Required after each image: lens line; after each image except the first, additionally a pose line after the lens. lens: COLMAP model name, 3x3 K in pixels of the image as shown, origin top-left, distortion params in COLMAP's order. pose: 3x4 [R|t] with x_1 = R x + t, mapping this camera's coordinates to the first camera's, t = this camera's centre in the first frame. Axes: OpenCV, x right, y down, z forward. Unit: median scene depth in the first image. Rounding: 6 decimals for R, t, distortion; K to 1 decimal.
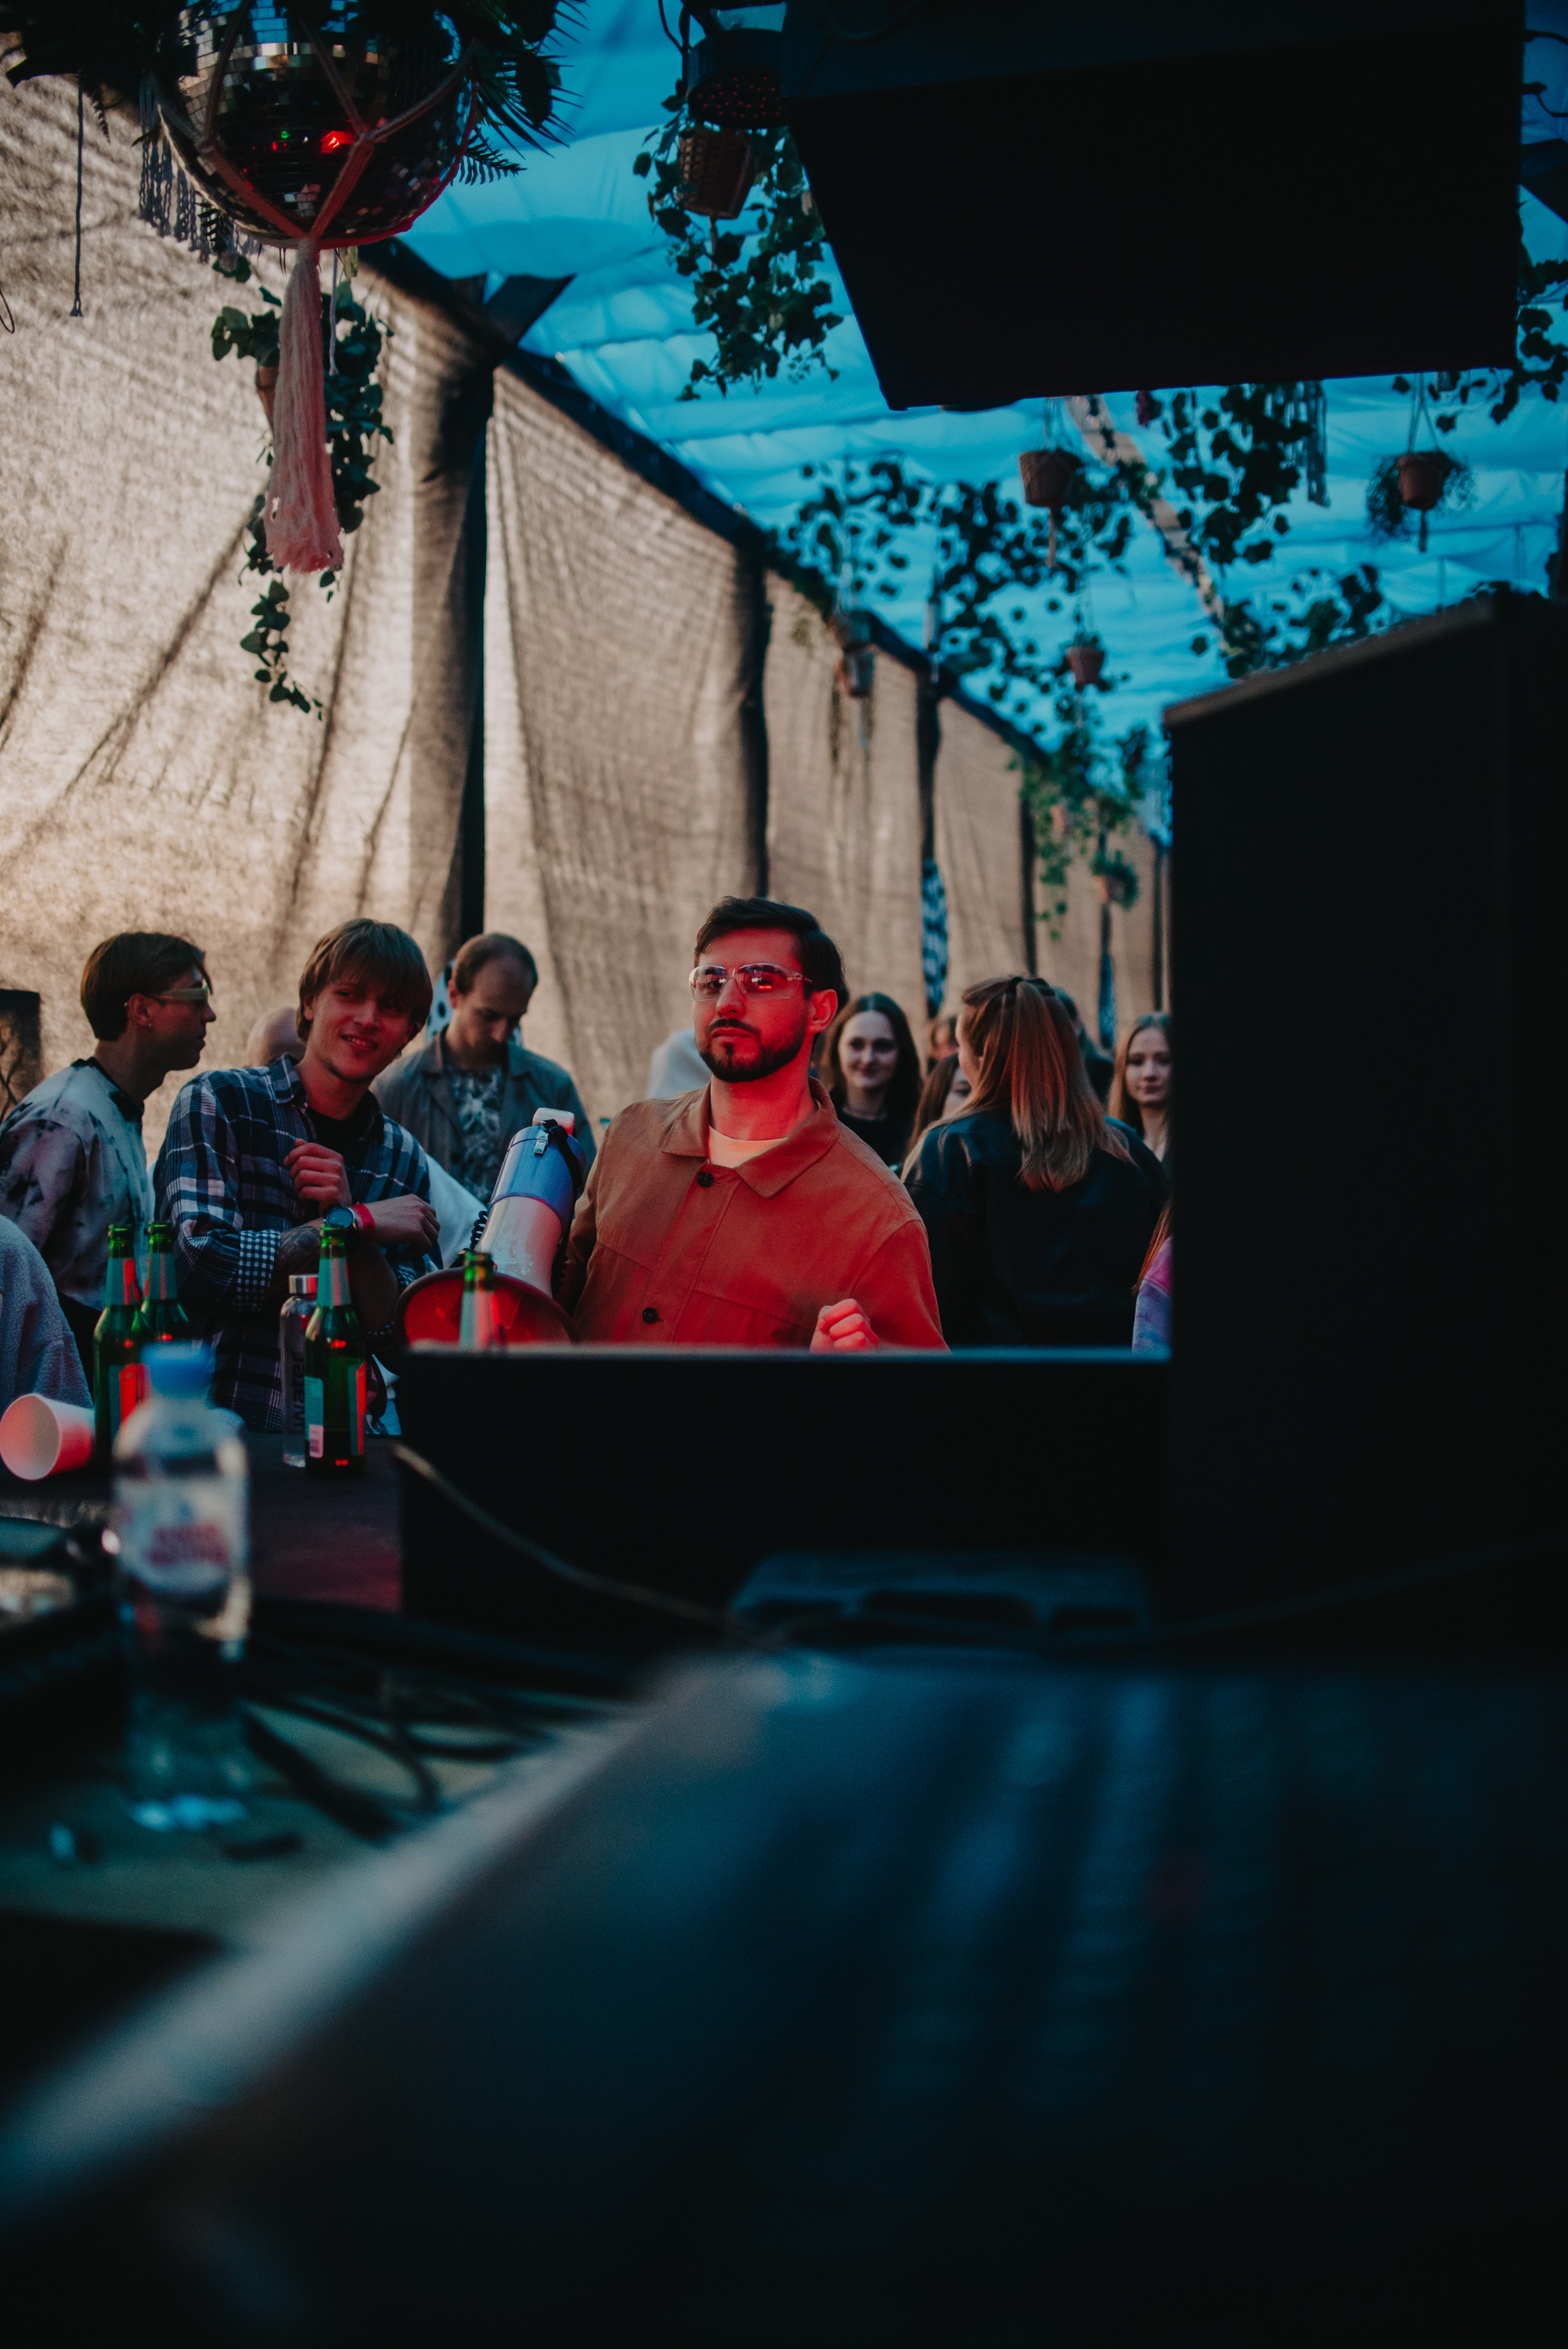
lens RADIAL K [[2454.5, 0, 784.8], [0, 2454.5, 1043.2], [0, 0, 1]] dist [-0.159780, 0.015379]
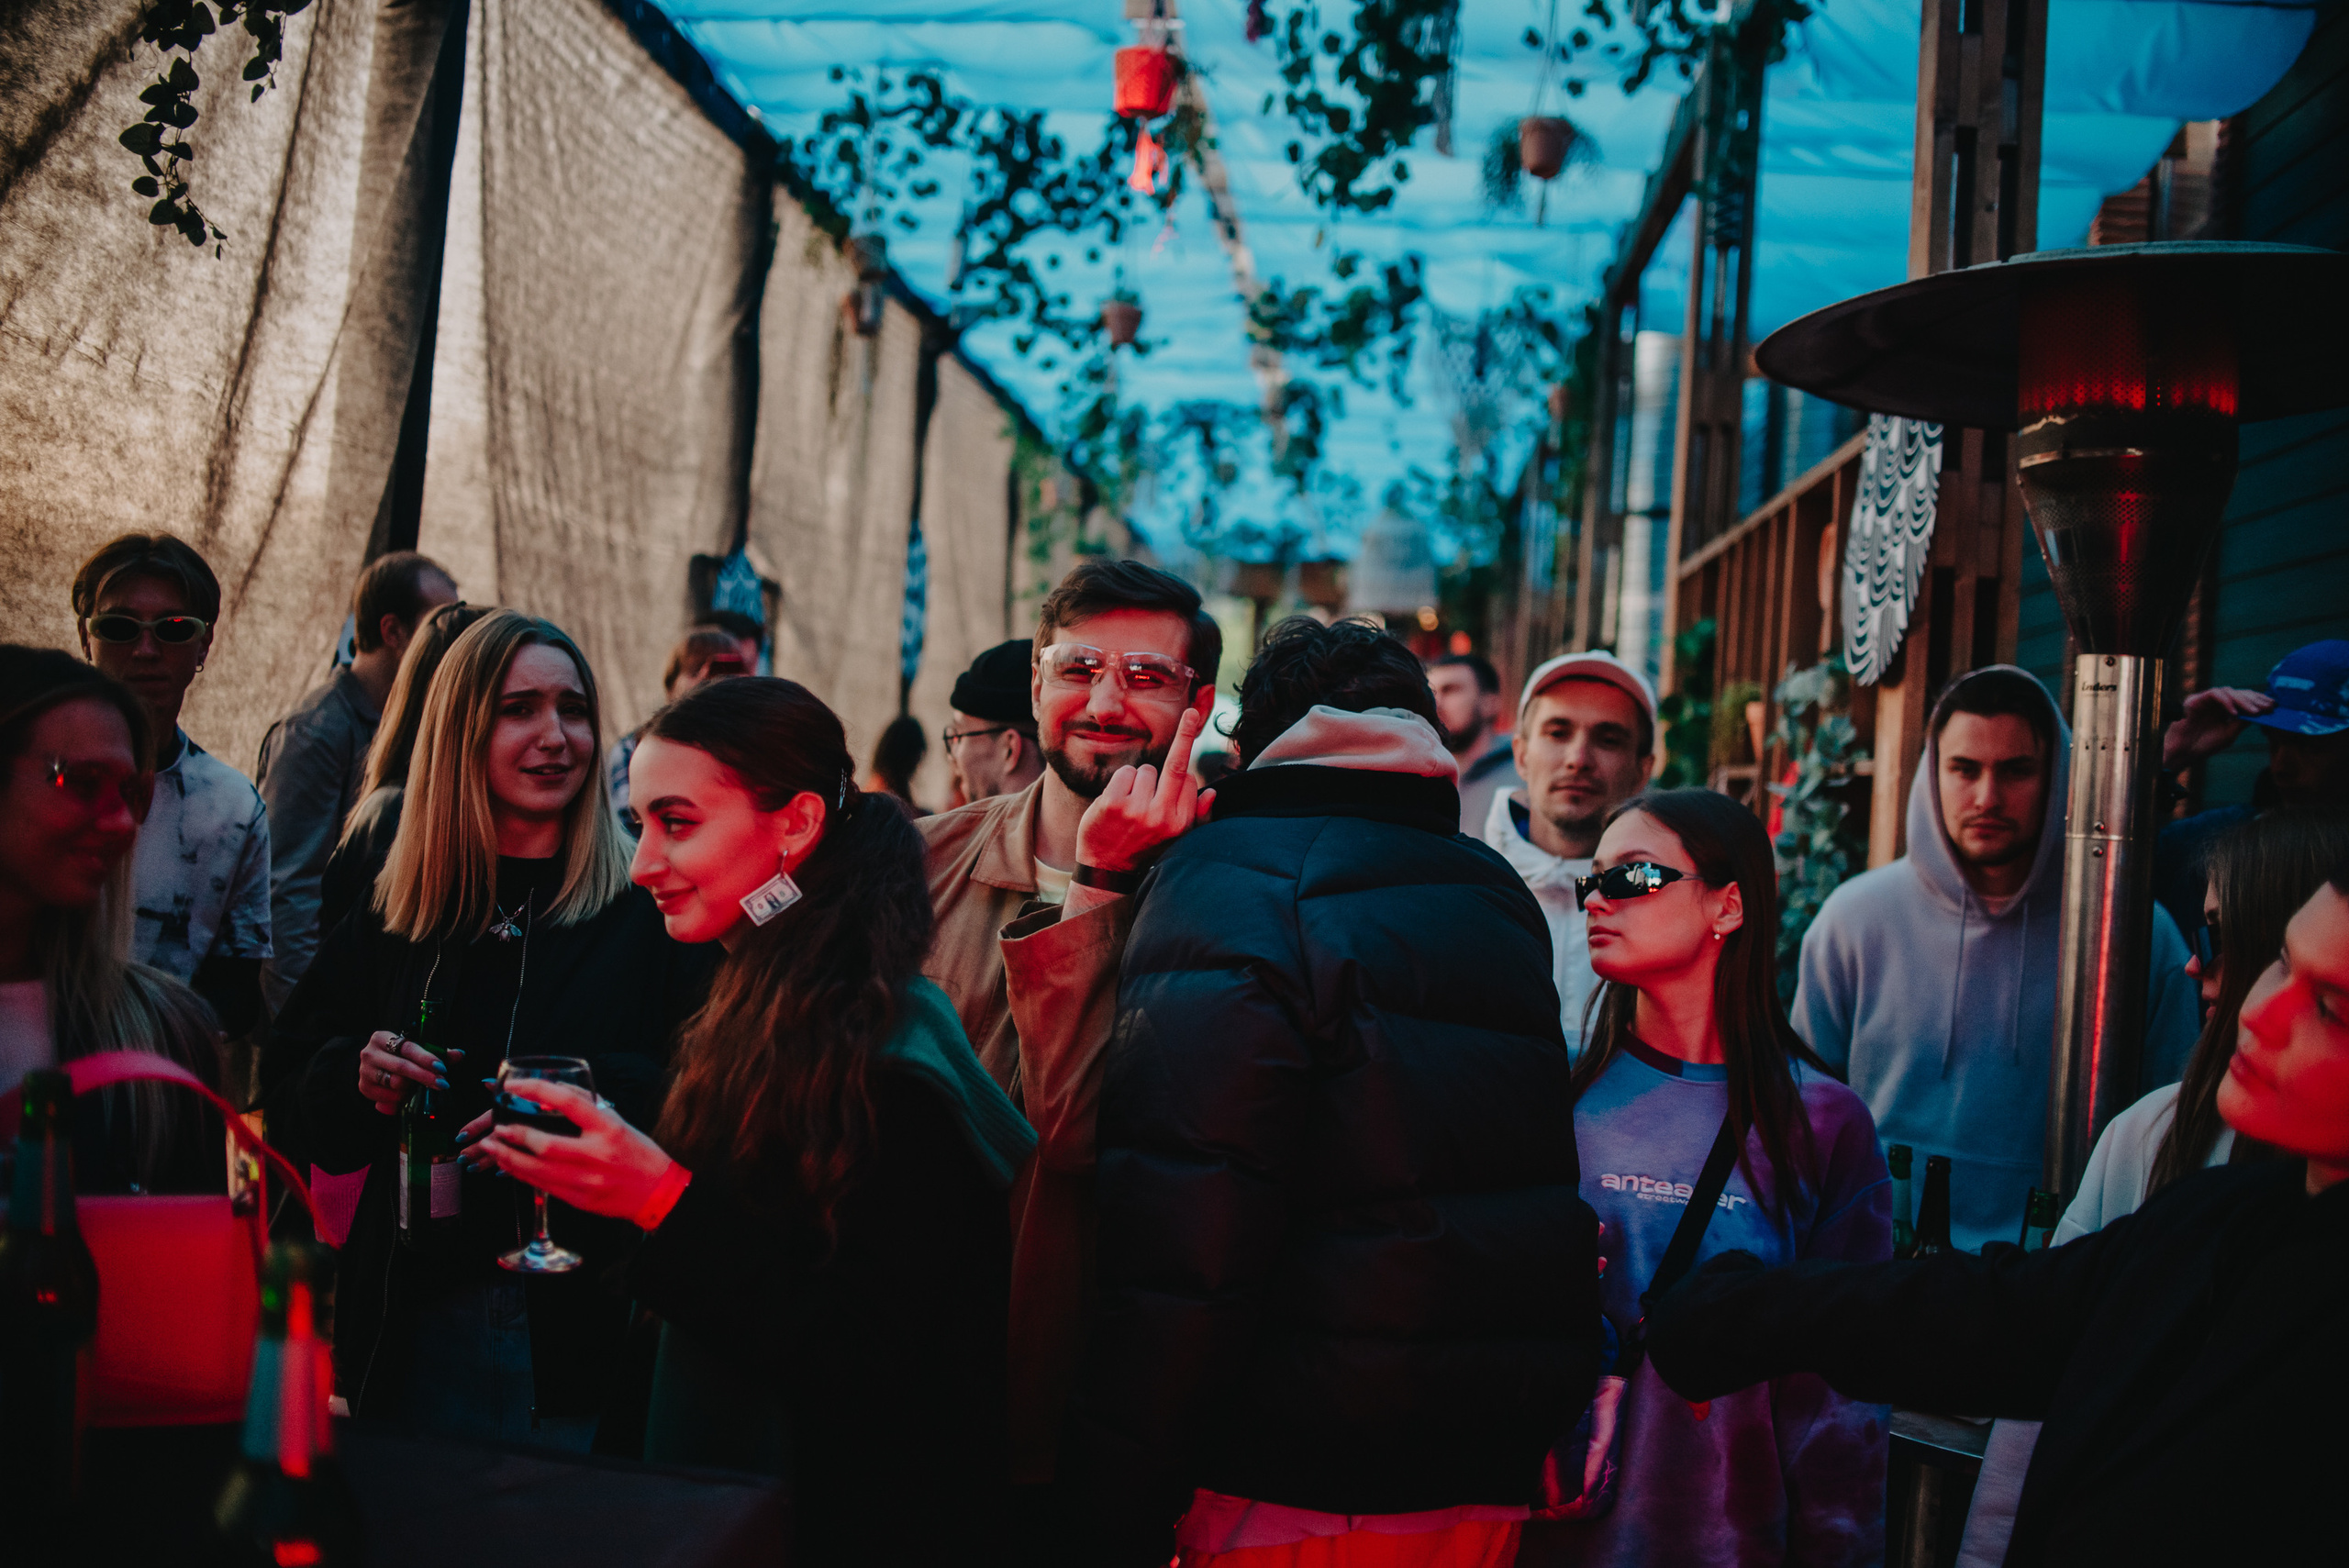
lens RADIAL K [[2392.2, 0, 1174.5], [0, 2392.2, 784.0], [0, 0, 1]] dist [-0.168492, 0.194599]
pose [[0.978689, 0.075142, 0.191105, -0.015563], [-0.080564, 0.996533, 0.020749, -0.004453], [-0.188884, -0.035703, 0.981350, 0.129612]]
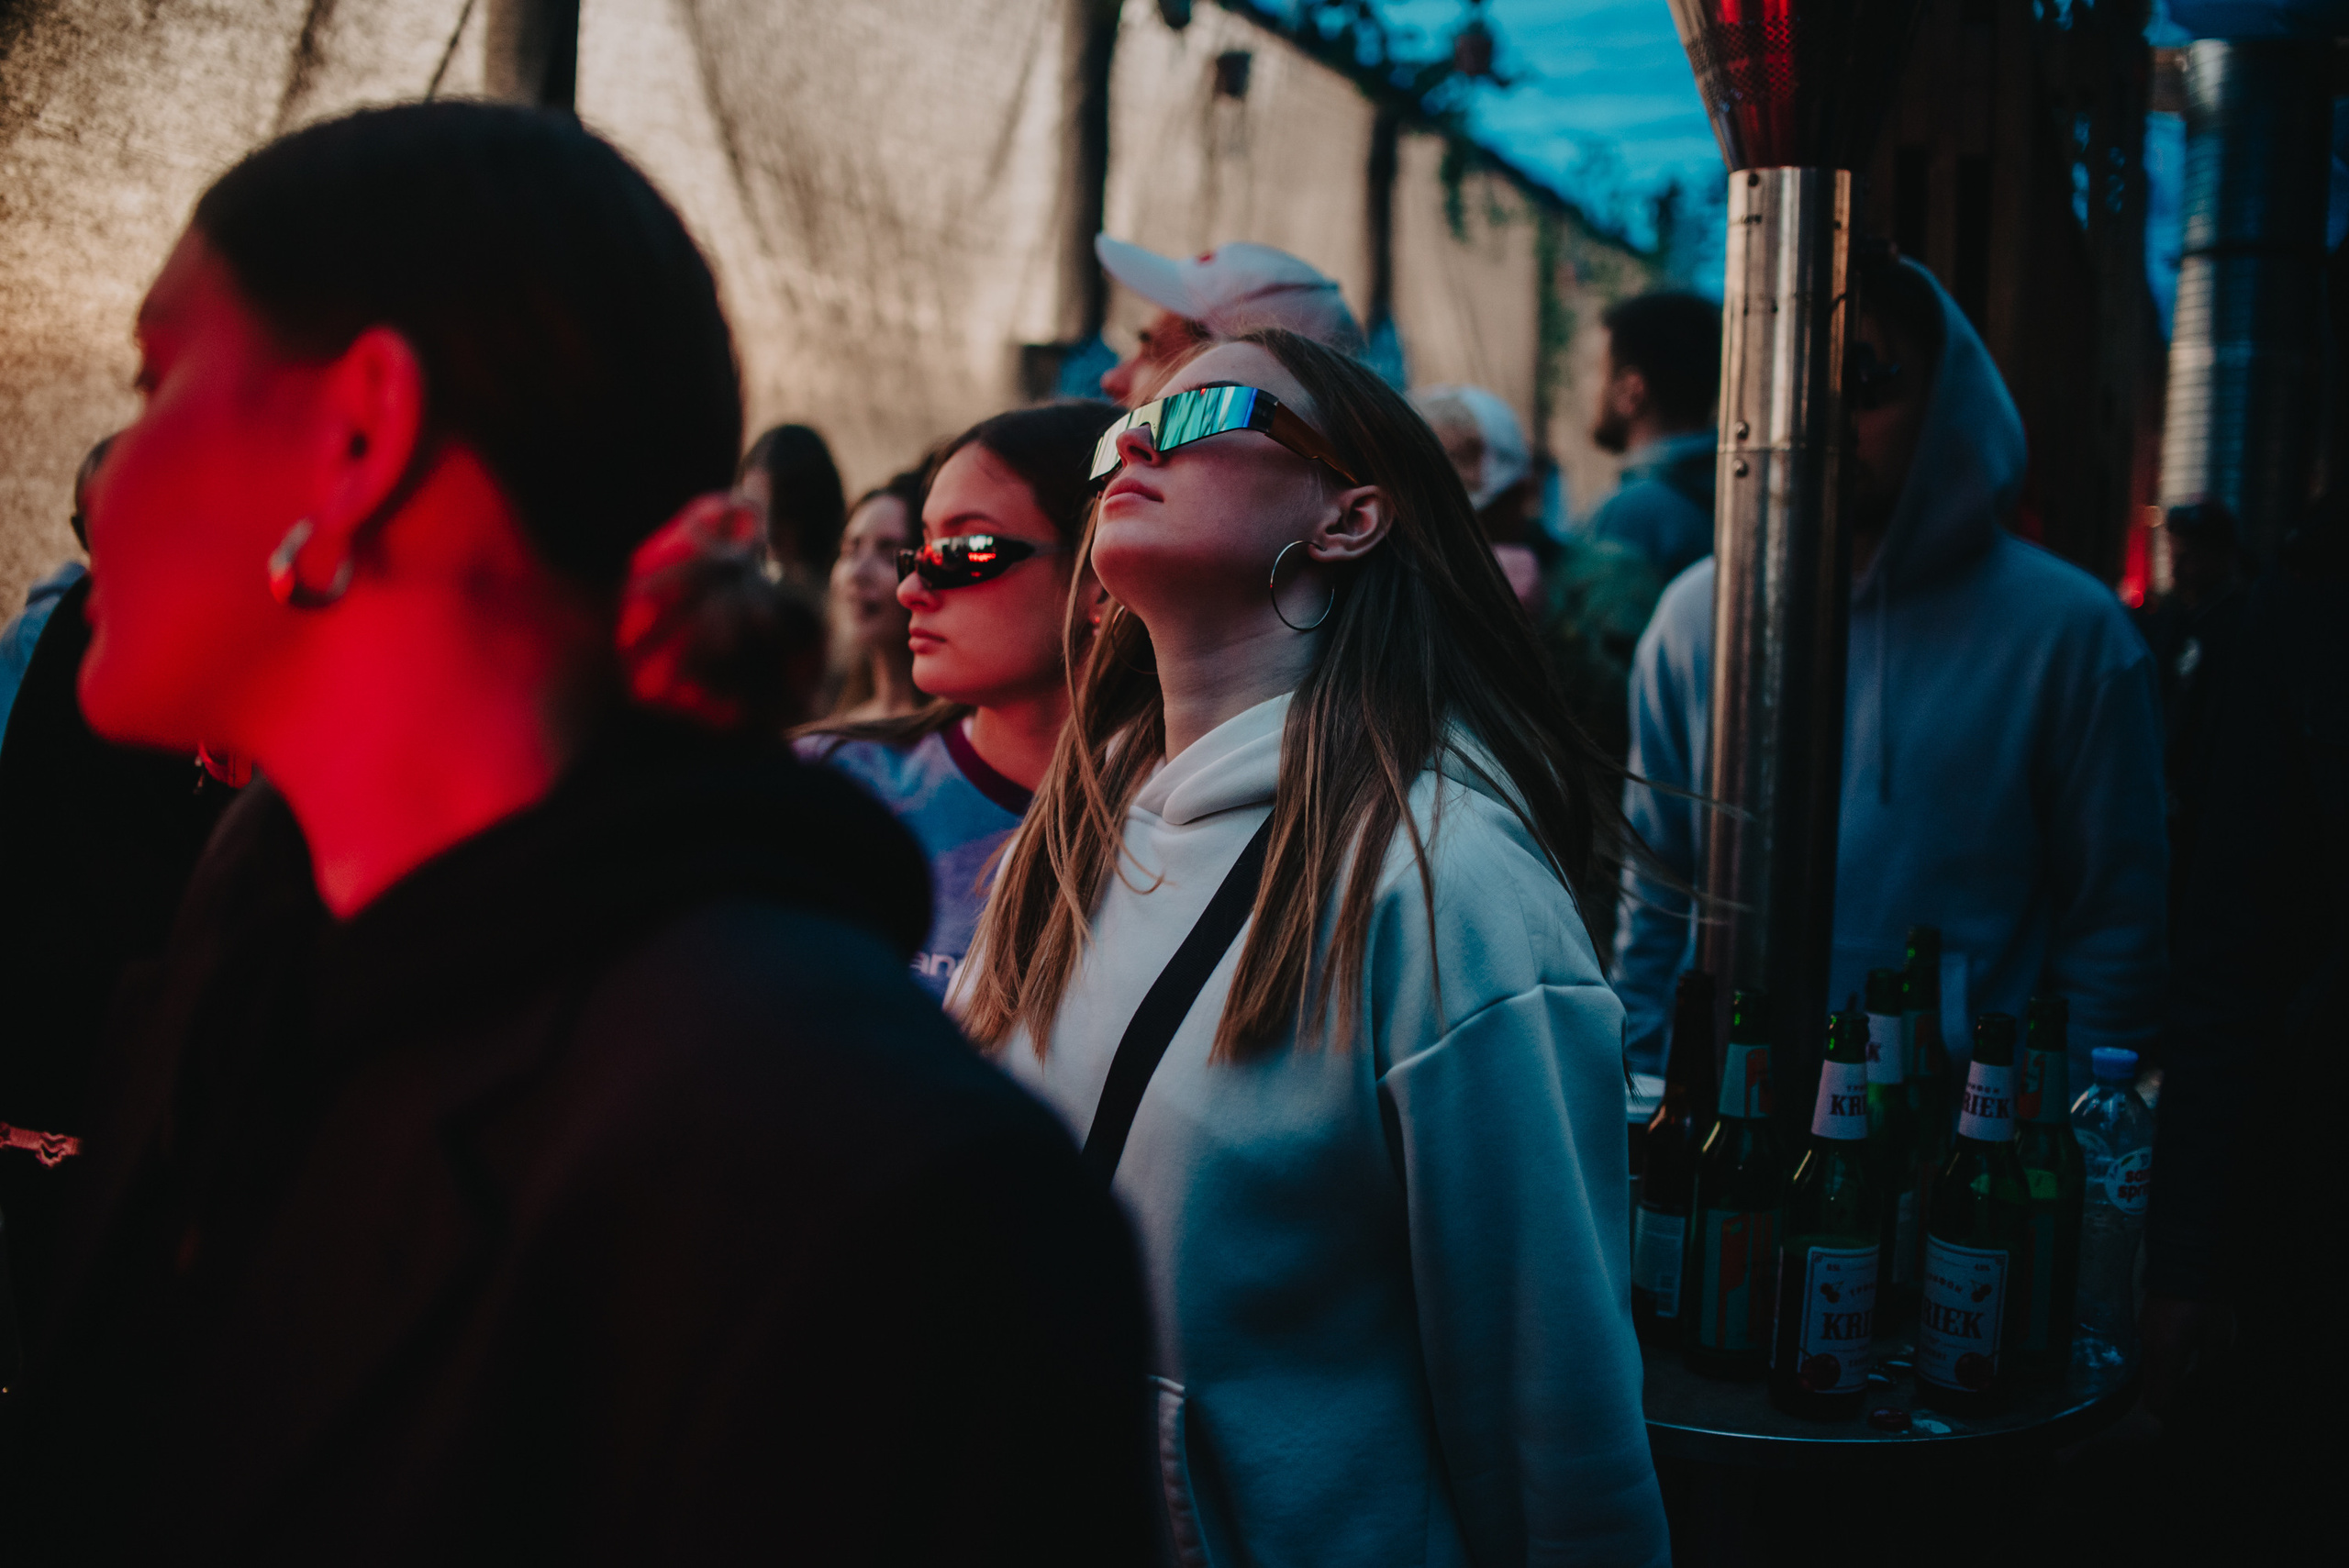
lens RADIAL K [[2392.2, 0, 1174.5], [0, 2392.2, 784.0], [0, 0, 1]] dist [-0.168492, 0.194599]
pose [[0.994199, 0.048510, -0.095995, 0.119495], [-0.037445, 0.992788, 0.113890, 0.004678], [0.100828, -0.109634, 0.988845, 0.179880]]
